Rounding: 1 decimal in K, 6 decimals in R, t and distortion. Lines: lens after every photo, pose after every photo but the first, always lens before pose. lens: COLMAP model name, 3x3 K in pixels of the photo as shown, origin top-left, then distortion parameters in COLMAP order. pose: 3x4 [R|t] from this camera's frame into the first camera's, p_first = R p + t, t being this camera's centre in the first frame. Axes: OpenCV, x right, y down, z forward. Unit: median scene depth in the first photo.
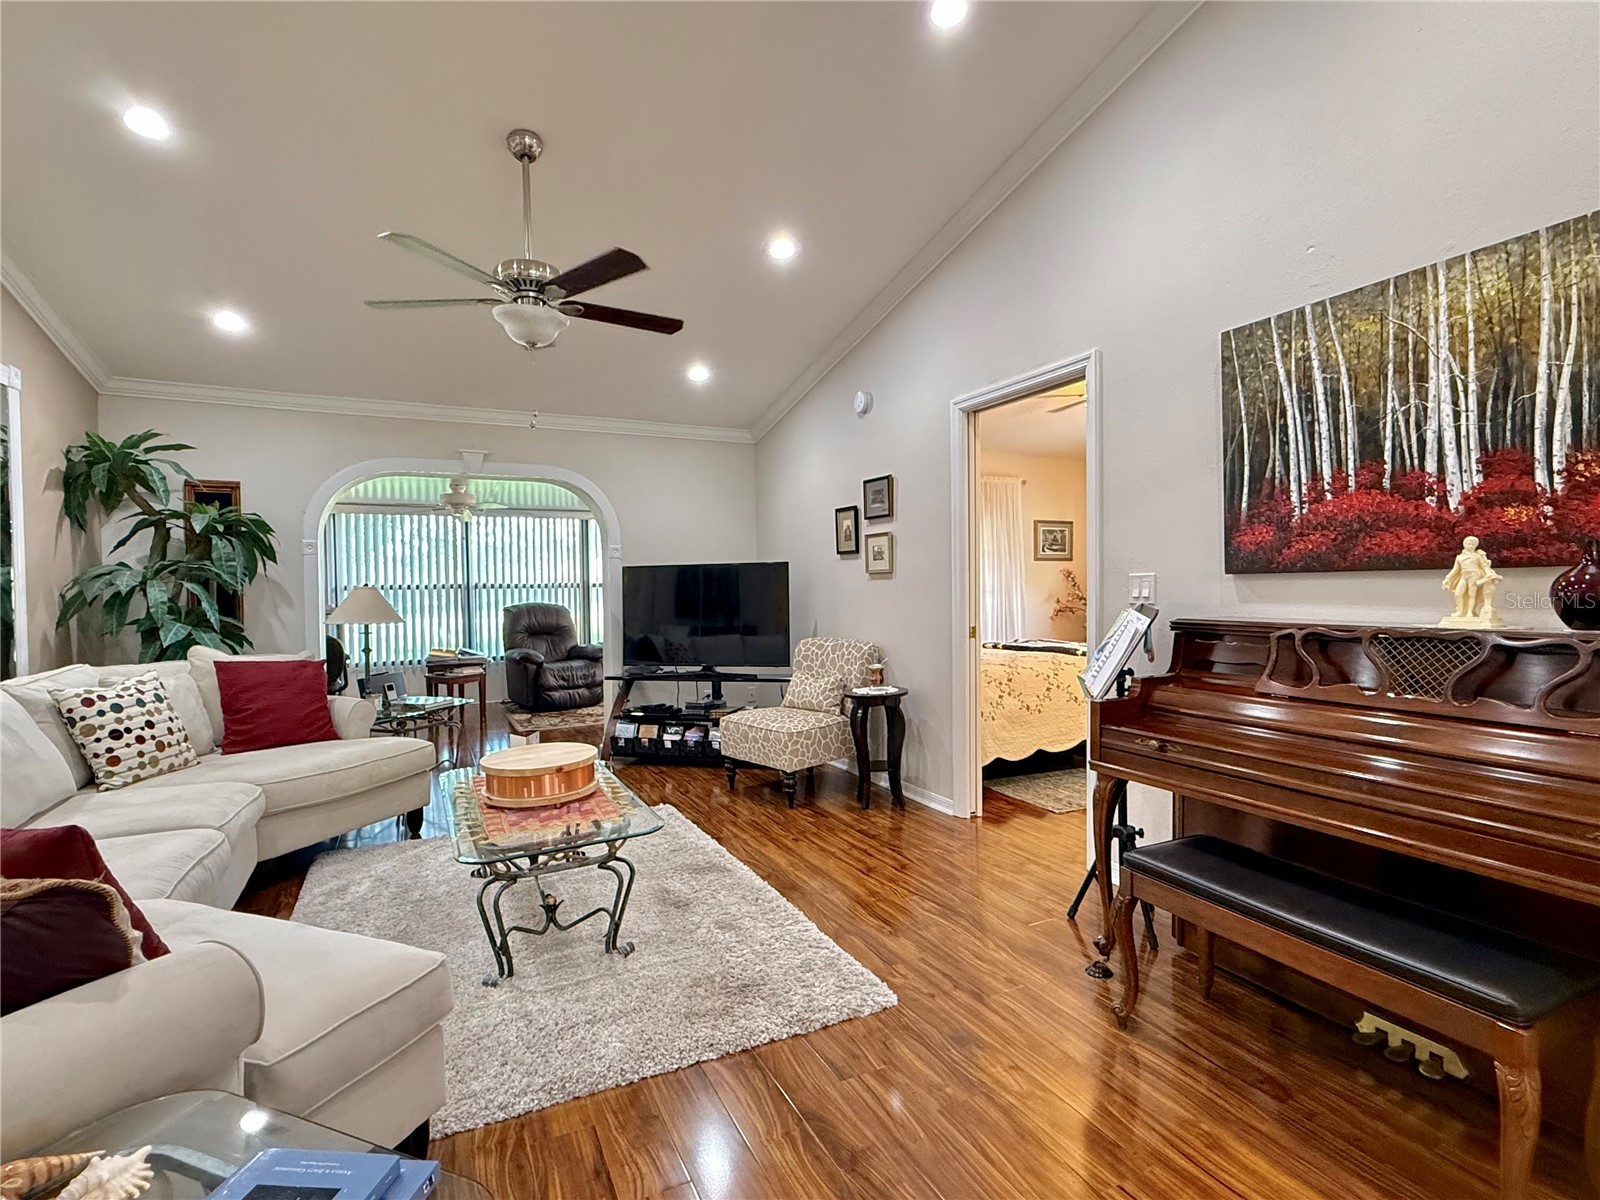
lens RADIAL K [[788.2, 0, 800.0], [0, 788.2, 600.0], [0, 0, 1]] dist [0.000815, 0.001052]
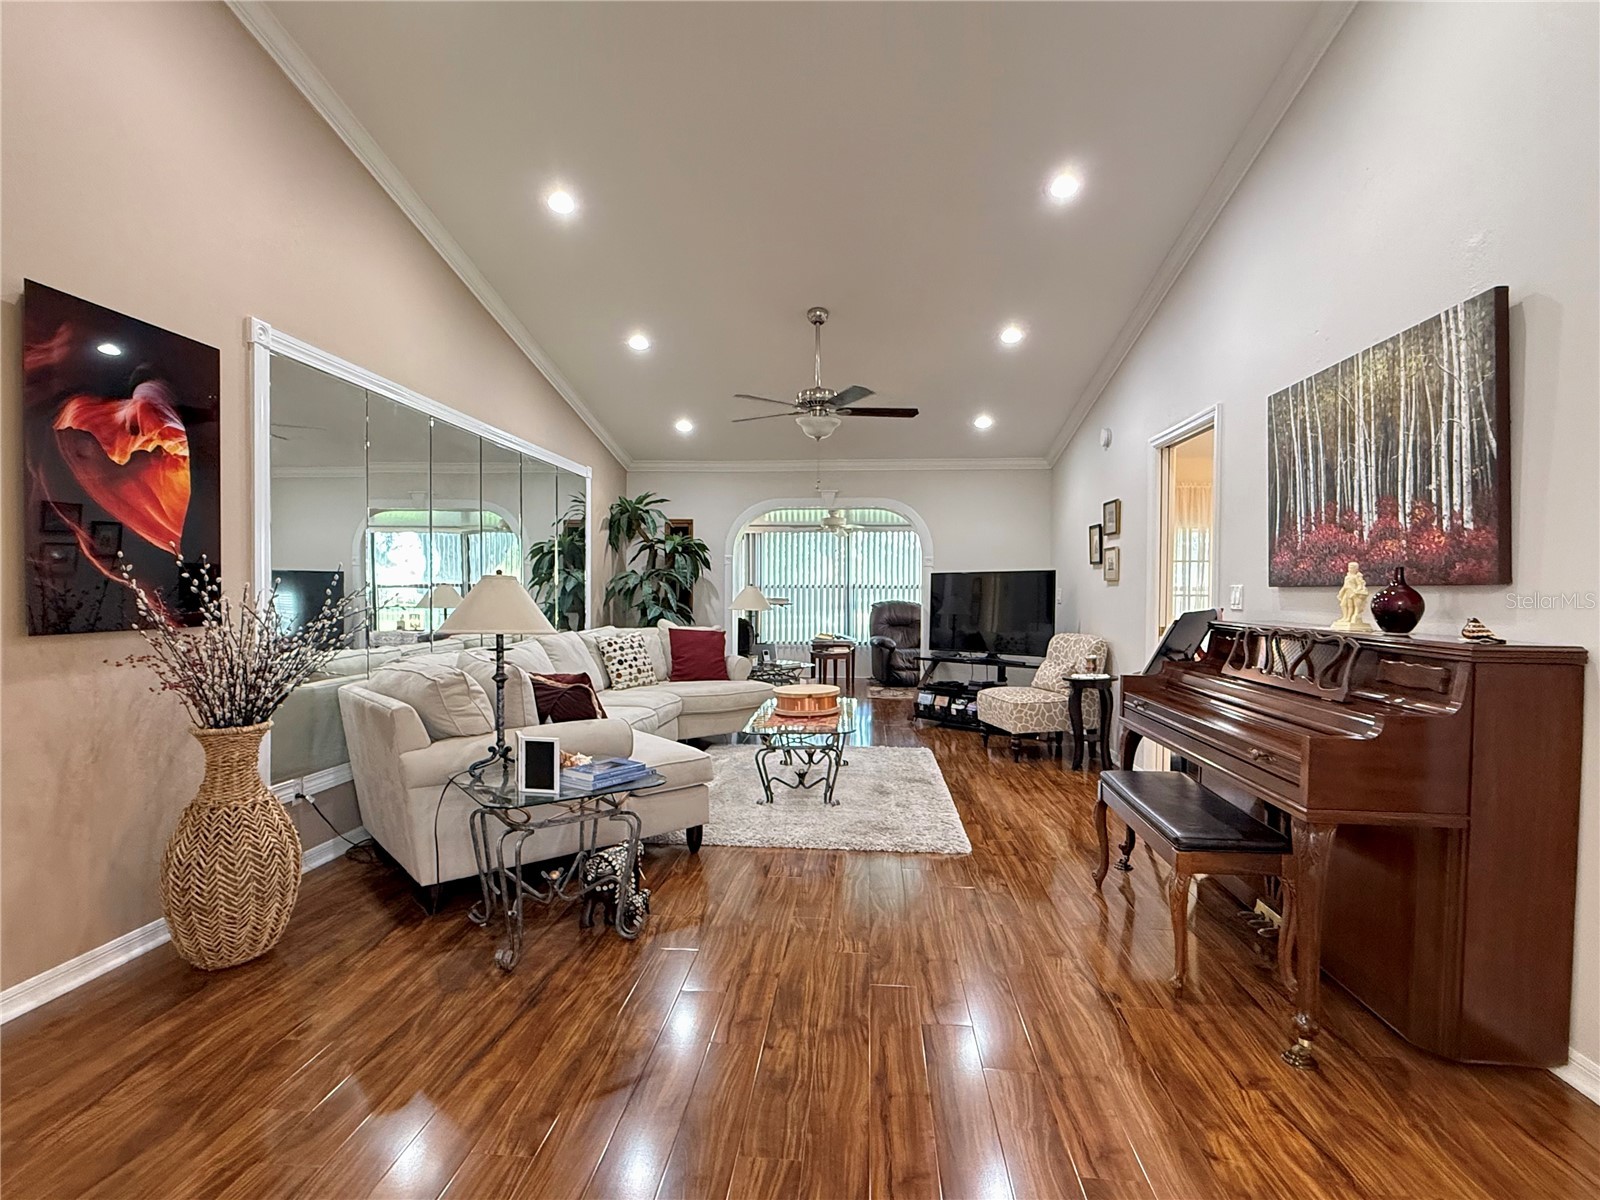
lens RADIAL K [[788.2, 0, 800.0], [0, 788.2, 600.0], [0, 0, 1]] dist [0.000815, 0.001052]
pose [[0.858470, 0.023527, -0.512323, 0.467377], [-0.024339, 0.999691, 0.005125, -0.000098], [0.512286, 0.008070, 0.858777, -0.405737]]
